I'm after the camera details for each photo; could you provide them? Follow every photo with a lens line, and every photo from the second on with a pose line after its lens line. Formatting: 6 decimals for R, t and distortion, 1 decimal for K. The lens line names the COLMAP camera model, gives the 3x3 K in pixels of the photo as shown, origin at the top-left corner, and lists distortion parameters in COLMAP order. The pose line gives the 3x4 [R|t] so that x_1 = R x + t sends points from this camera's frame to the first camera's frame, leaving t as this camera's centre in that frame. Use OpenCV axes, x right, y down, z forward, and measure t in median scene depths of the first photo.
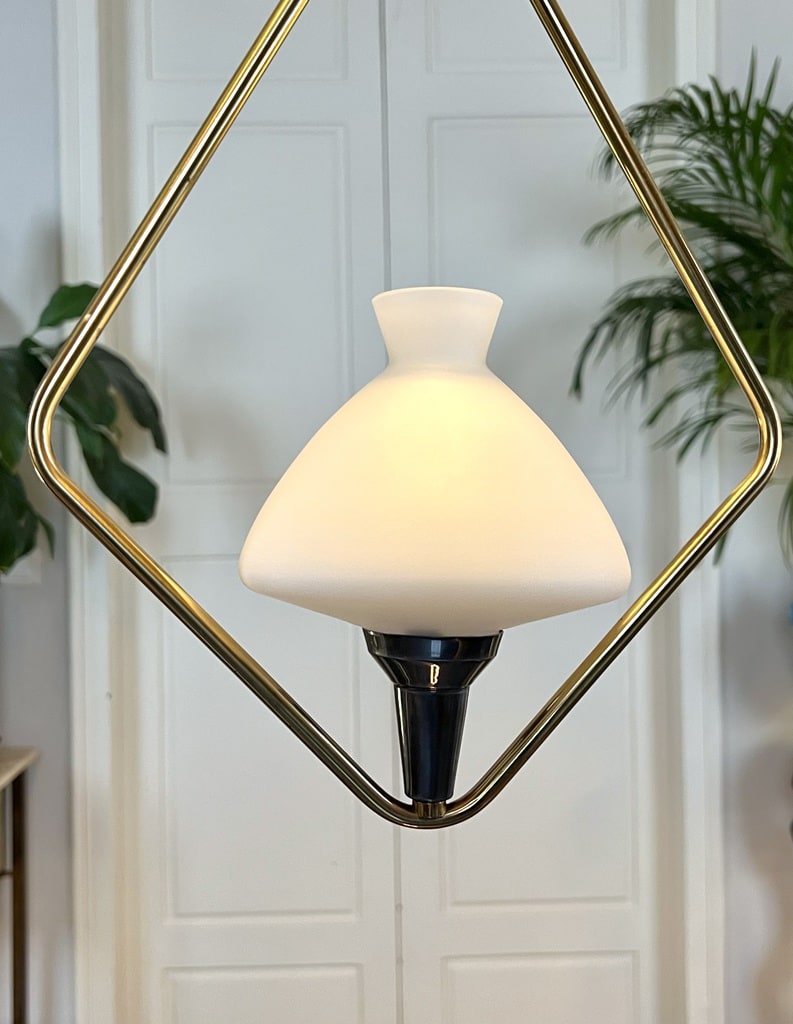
lens RADIAL K [[1072.3, 0, 396.5], [0, 1072.3, 512.0], [0, 0, 1]] dist [0.062073, -0.222672]
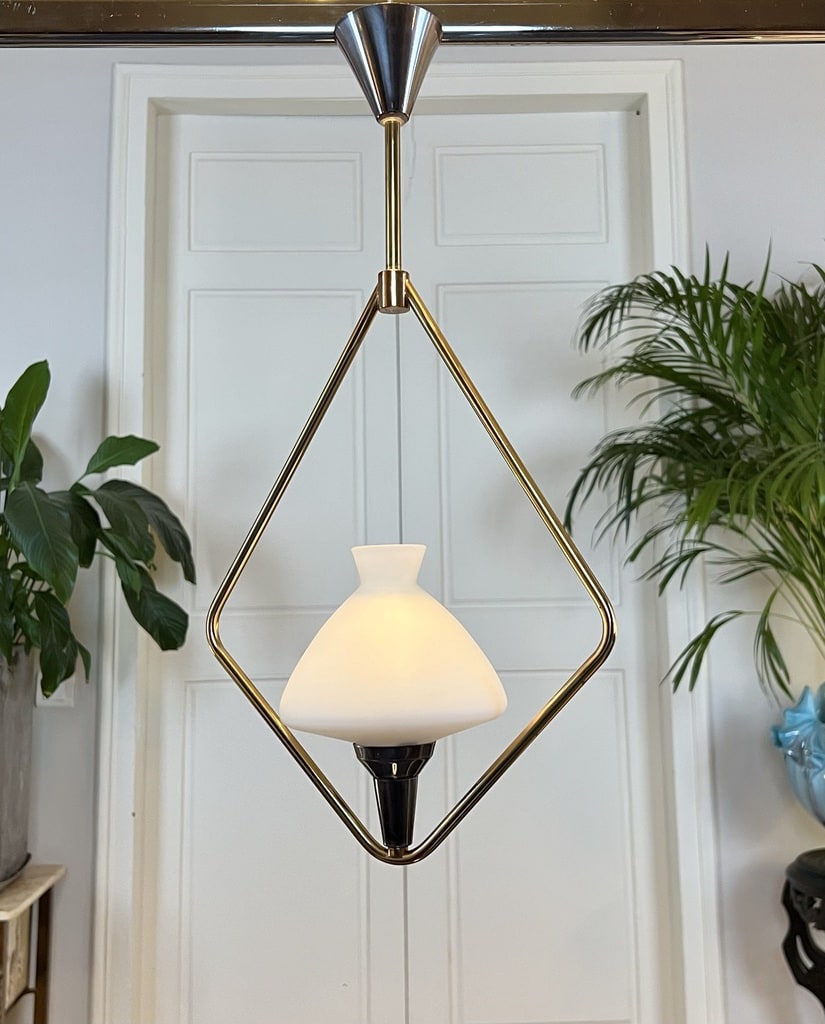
lens RADIAL K [[1102.6, 0, 415.4], [0, 1102.6, 473.0], [0, 0, 1]] dist [0.026776, 0.000883]
pose [[1.000000, 0.000420, 0.000677, 0.009932], [-0.000323, 0.990494, -0.137555, -0.013106], [-0.000729, 0.137554, 0.990494, -0.140796]]
